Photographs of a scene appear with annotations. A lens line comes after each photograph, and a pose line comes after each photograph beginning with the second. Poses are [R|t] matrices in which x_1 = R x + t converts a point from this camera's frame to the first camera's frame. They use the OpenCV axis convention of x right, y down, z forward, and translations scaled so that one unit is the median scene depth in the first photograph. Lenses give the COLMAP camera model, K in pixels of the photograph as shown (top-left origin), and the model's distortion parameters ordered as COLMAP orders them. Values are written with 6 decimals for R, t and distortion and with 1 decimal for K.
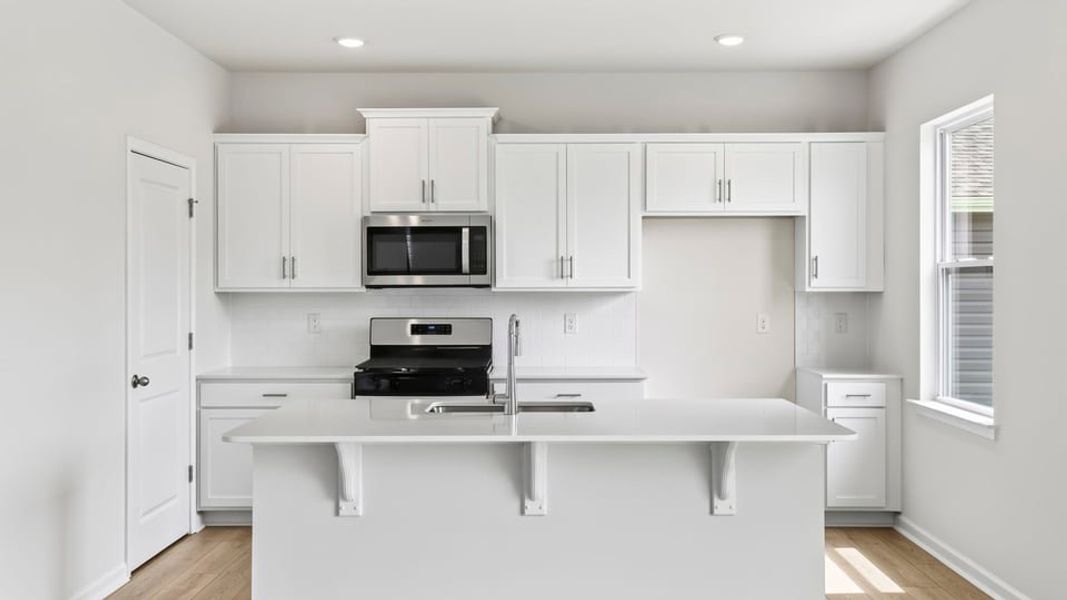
lens RADIAL K [[993.3, 0, 534.3], [0, 993.3, 291.2], [0, 0, 1]] dist [0.064219, 0.005165]
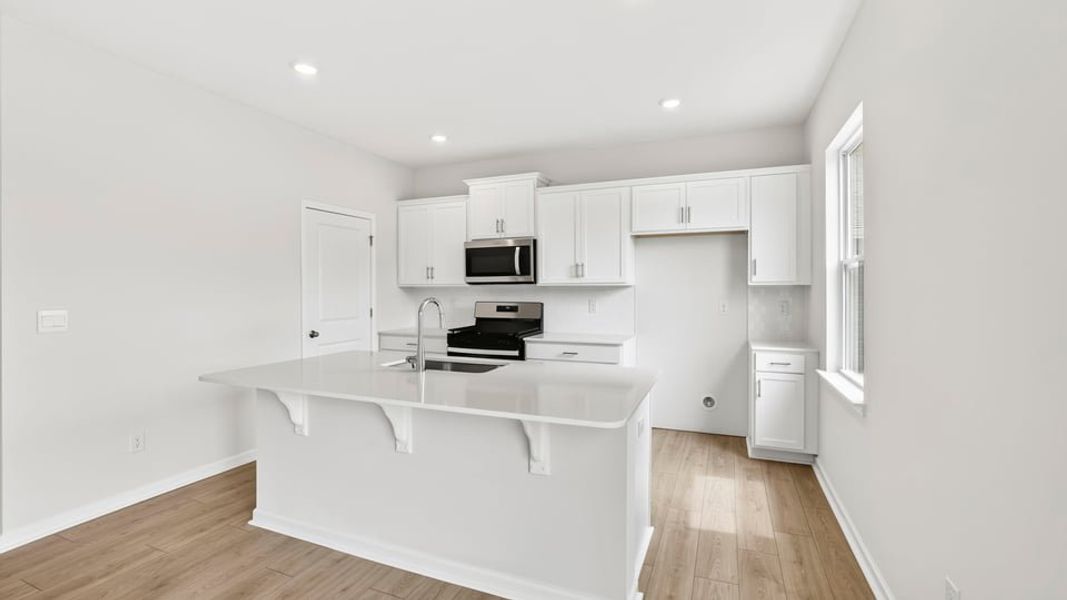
lens RADIAL K [[458.1, 0, 532.2], [0, 458.1, 292.0], [0, 0, 1]] dist [-0.022582, 0.004947]
pose [[0.928937, 0.001574, -0.370233, 0.227839], [-0.001475, 0.999999, 0.000550, 0.009750], [0.370234, 0.000035, 0.928939, 0.307407]]
